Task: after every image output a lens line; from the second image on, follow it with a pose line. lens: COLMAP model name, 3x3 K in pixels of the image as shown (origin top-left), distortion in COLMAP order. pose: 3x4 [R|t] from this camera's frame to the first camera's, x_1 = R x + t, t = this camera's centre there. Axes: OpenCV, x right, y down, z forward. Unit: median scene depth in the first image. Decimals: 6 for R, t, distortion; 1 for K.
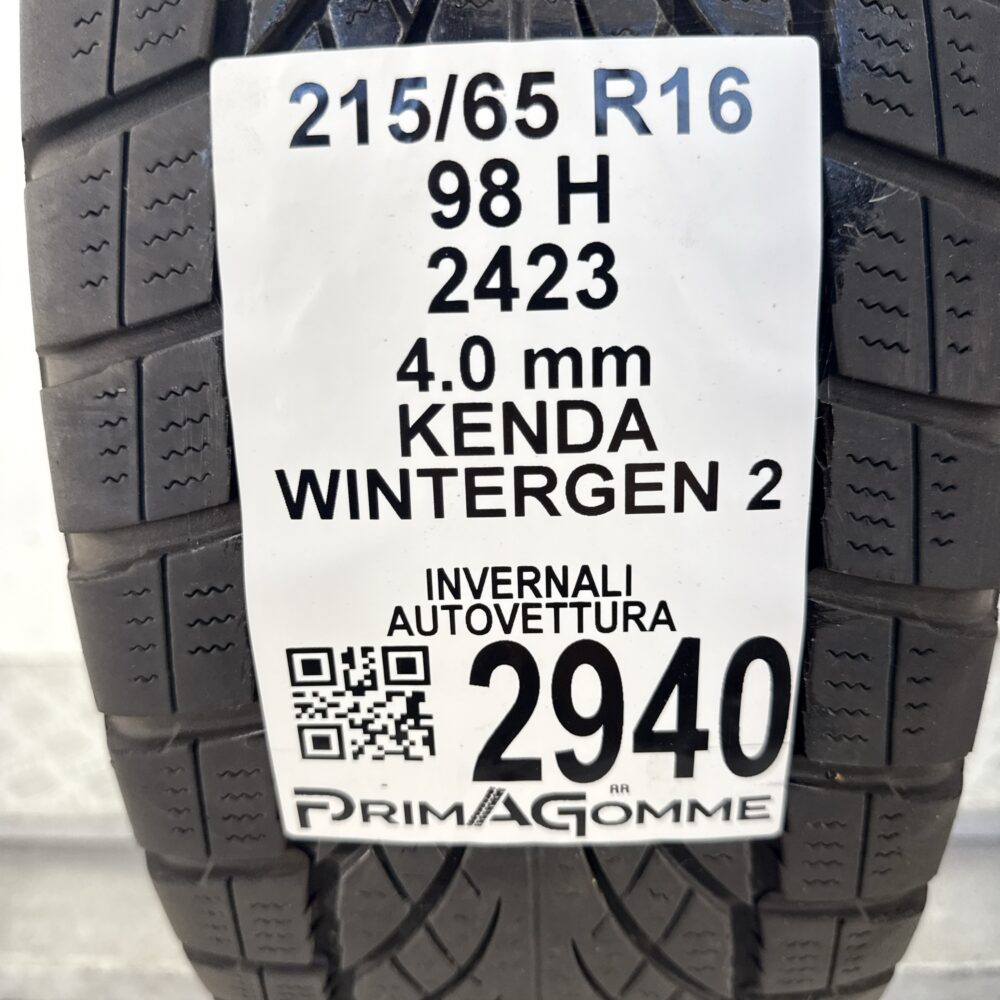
lens RADIAL K [[870.4, 0, 494.0], [0, 870.4, 502.1], [0, 0, 1]] dist [0.082776, -0.200216]
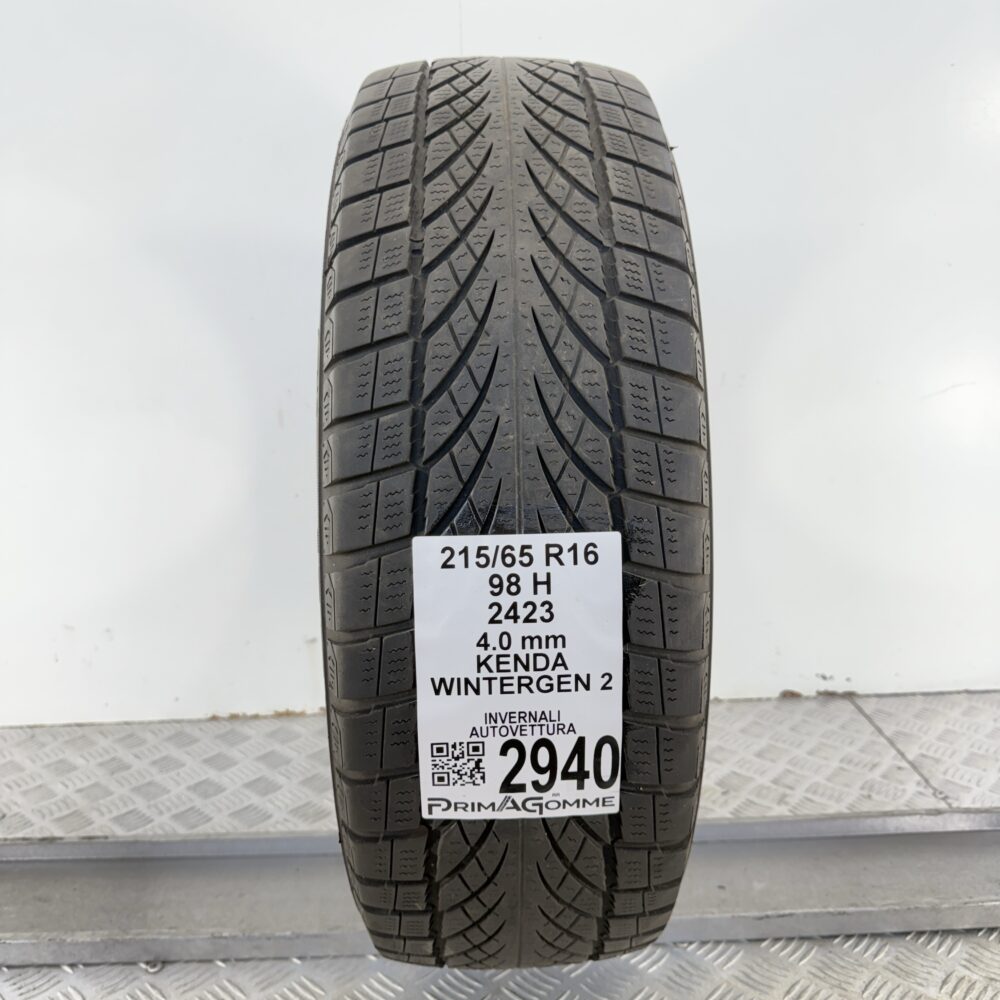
lens RADIAL K [[870.4, 0, 494.0], [0, 870.4, 502.1], [0, 0, 1]] dist [0.082776, -0.200216]
pose [[0.997305, 0.000085, 0.073368, -0.247560], [0.003253, 0.998965, -0.045372, -0.453253], [-0.073295, 0.045488, 0.996272, -1.733823]]
